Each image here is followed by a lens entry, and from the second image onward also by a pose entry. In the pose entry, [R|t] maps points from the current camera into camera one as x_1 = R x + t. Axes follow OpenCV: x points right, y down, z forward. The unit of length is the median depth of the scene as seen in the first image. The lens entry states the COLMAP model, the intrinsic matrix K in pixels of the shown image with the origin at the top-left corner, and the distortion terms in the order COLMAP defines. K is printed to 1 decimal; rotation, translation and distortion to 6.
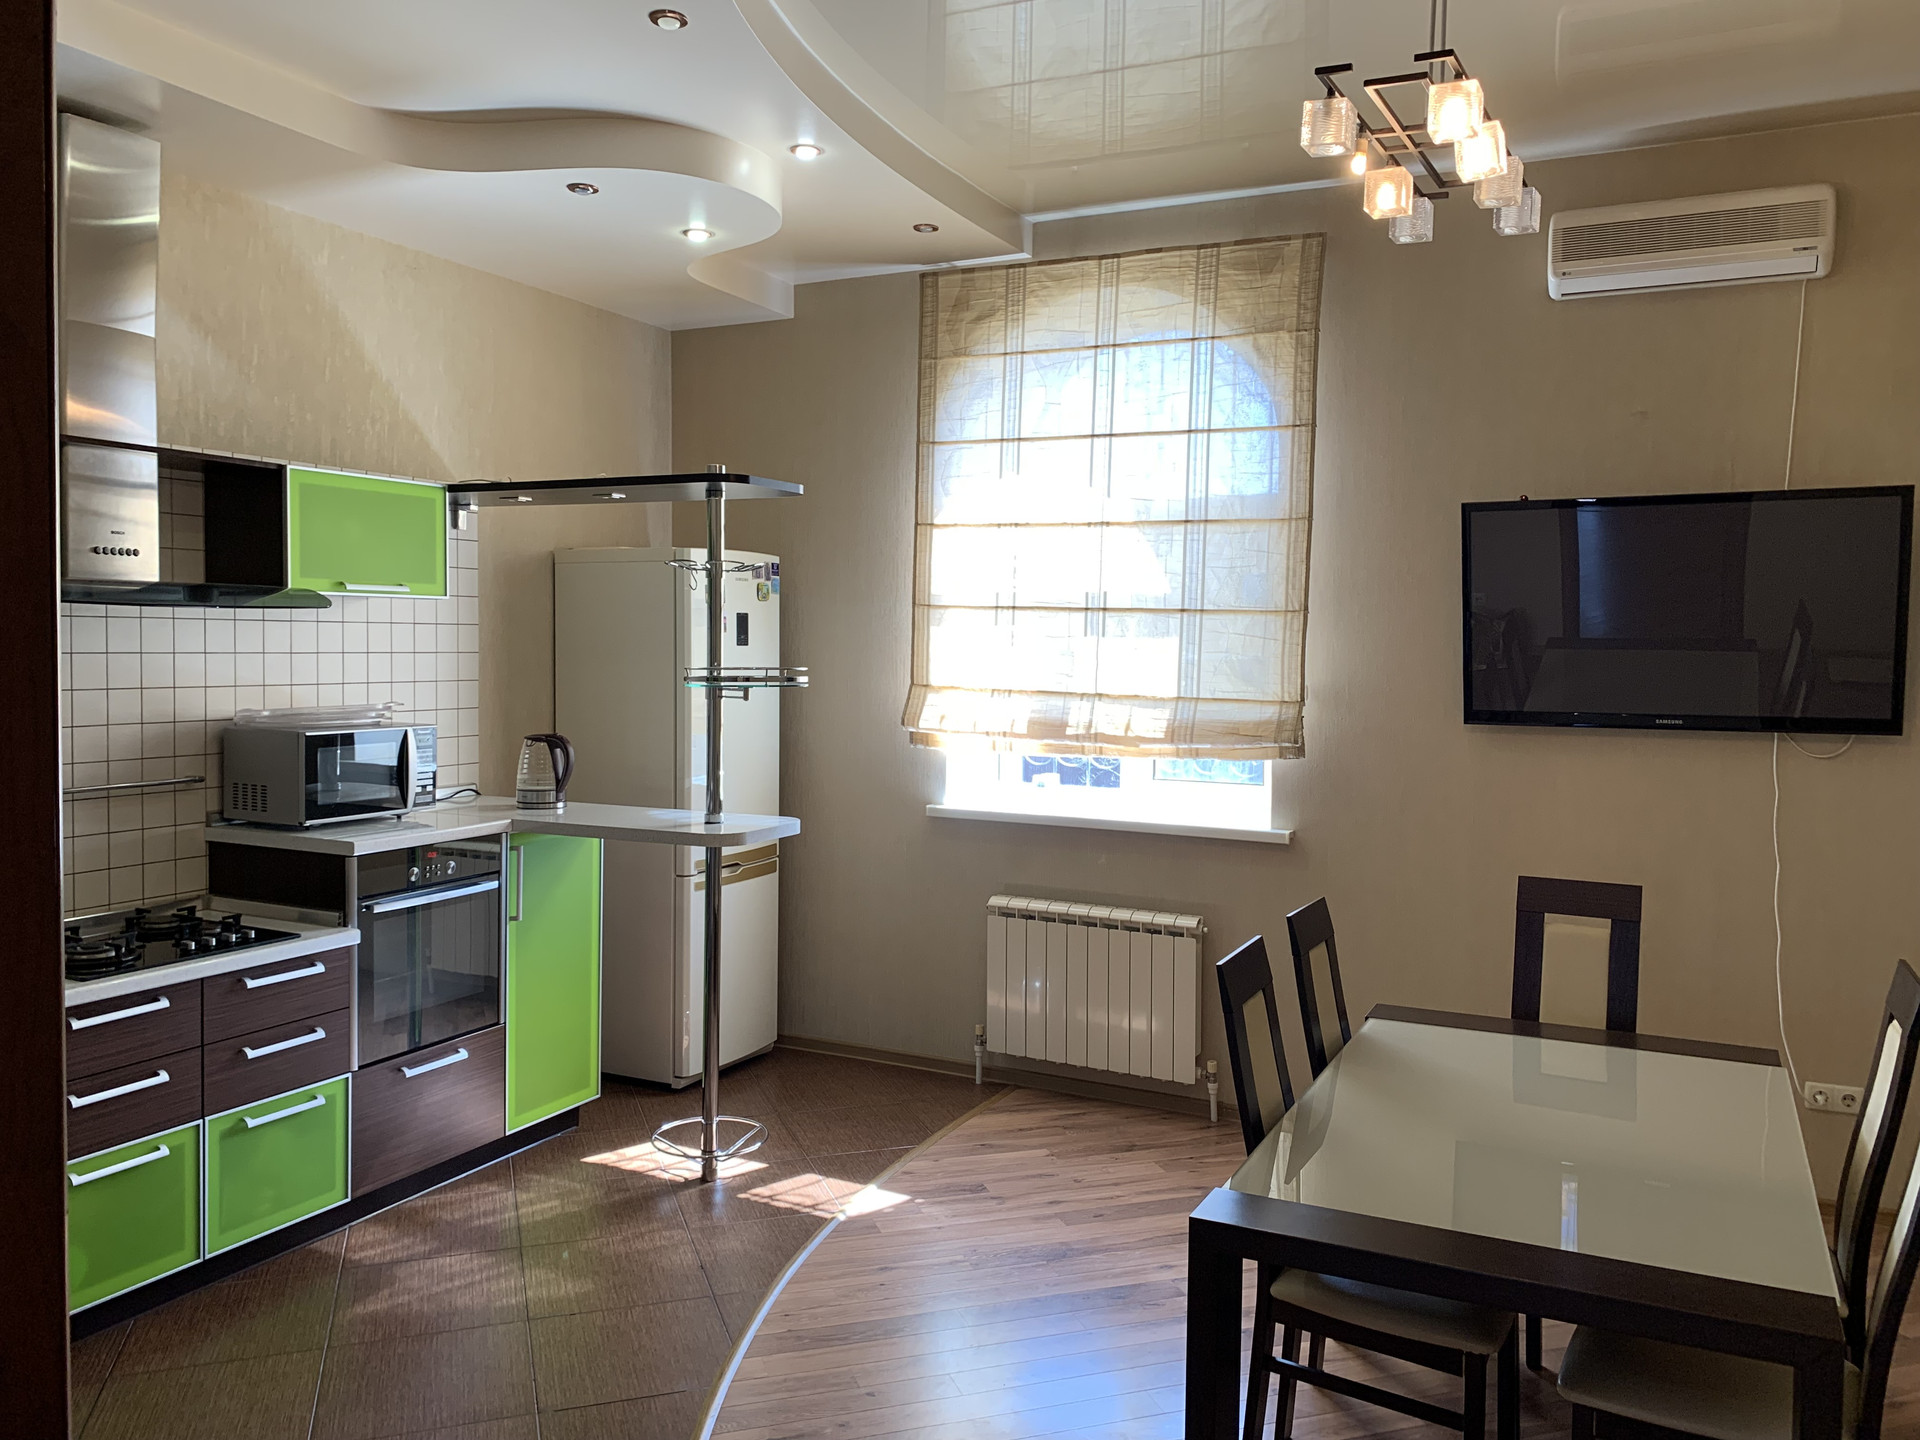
lens RADIAL K [[1484.8, 0, 960.0], [0, 1484.8, 720.0], [0, 0, 1]] dist [-0.001415, -0.001302]
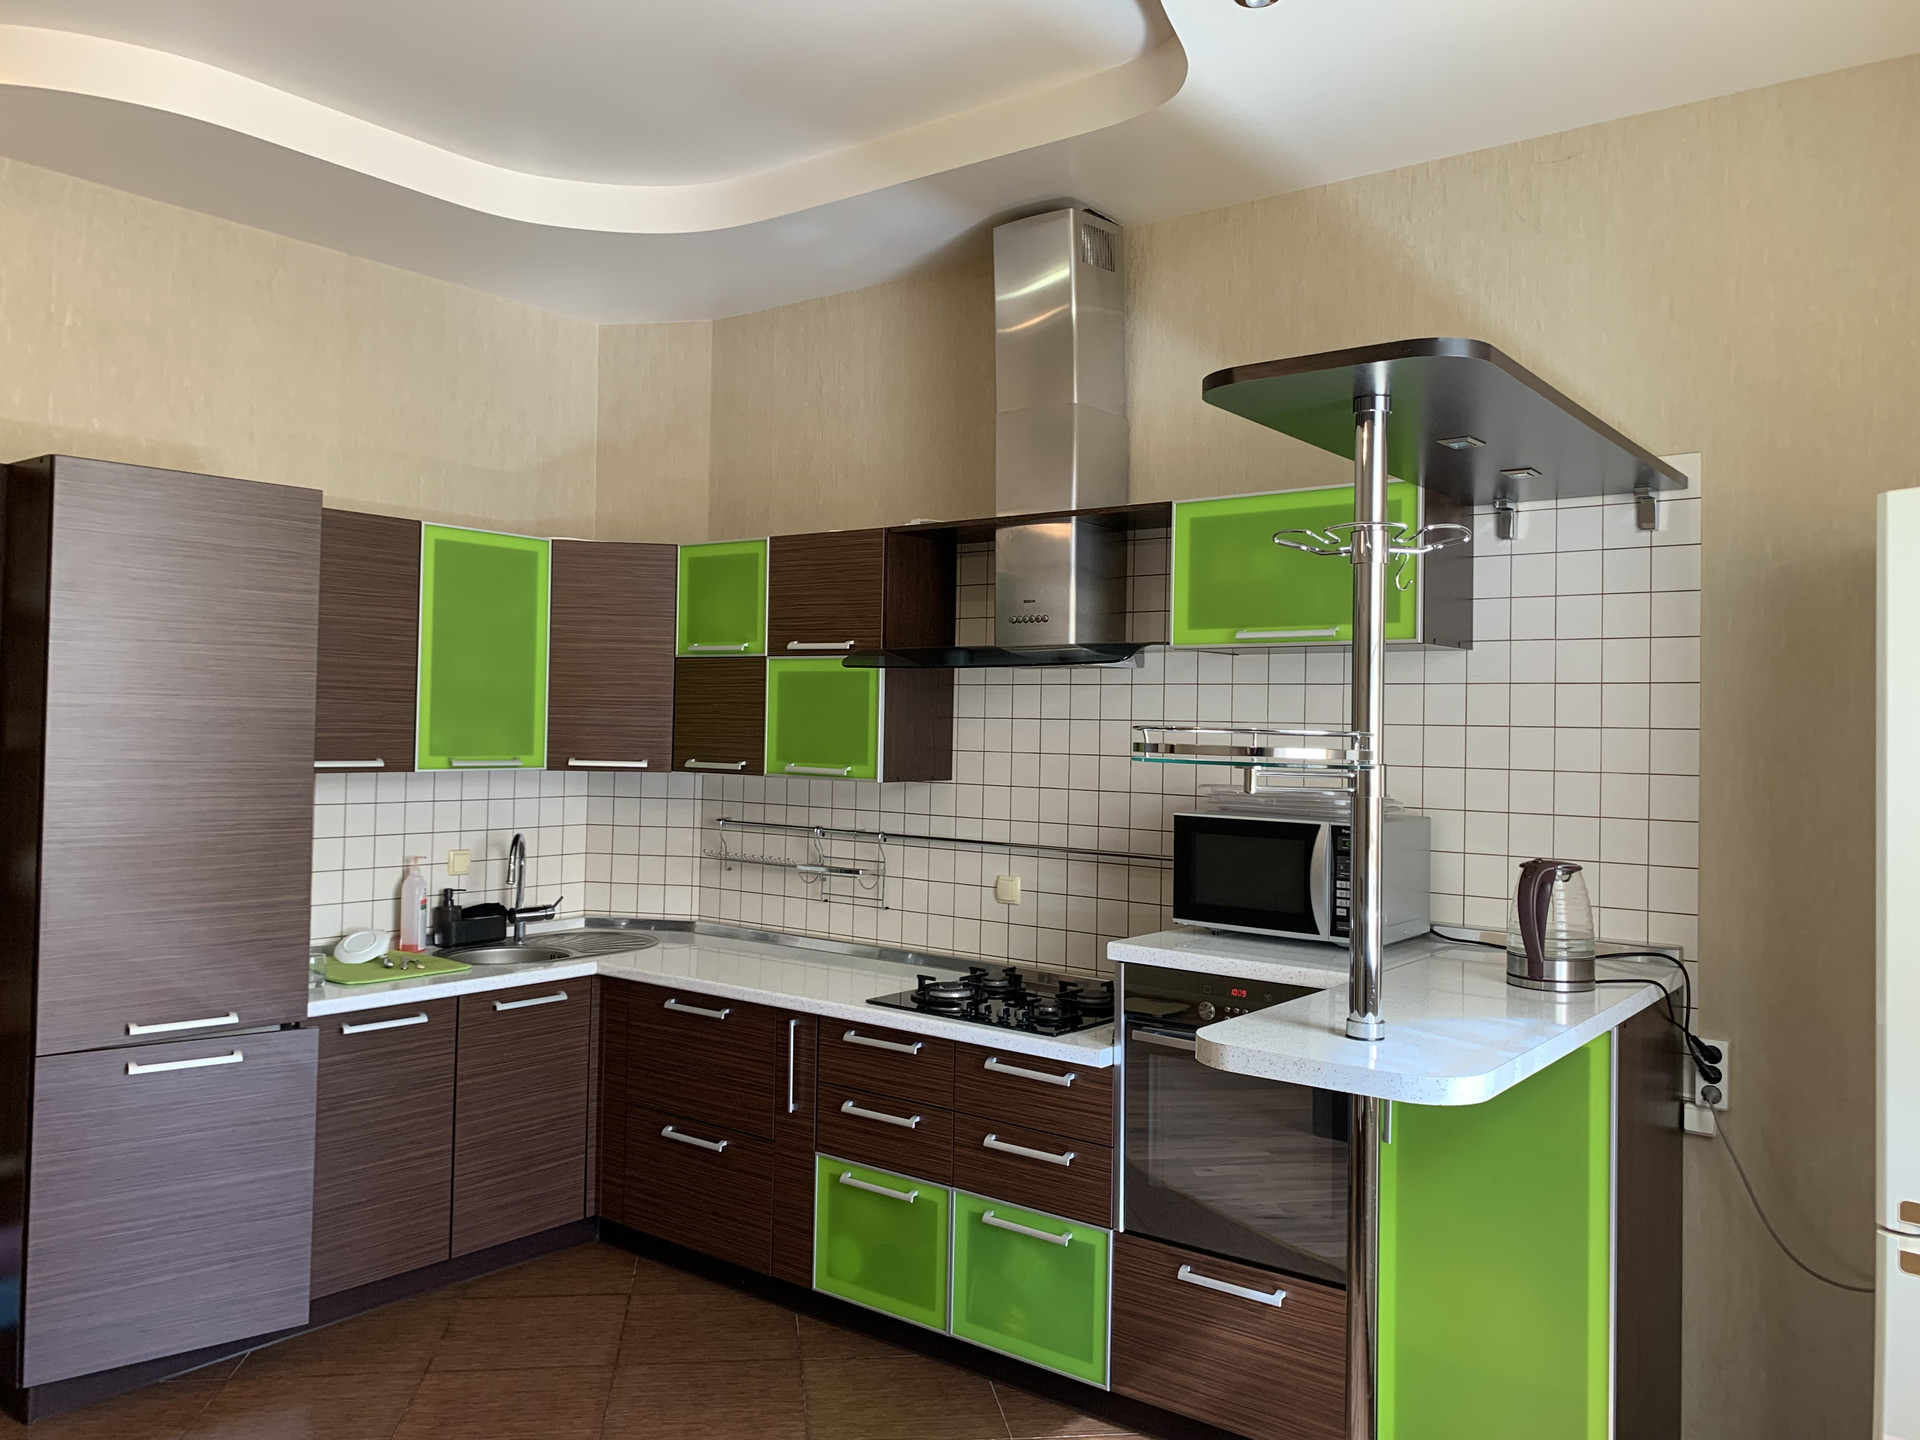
lens RADIAL K [[1454.6, 0, 915.6], [0, 1454.6, 723.3], [0, 0, 1]] dist [0.010416, 0.001348]
pose [[-0.210612, -0.038638, -0.976806, 0.427491], [-0.082044, 0.996392, -0.021723, -0.012514], [0.974121, 0.075566, -0.213022, 1.112906]]
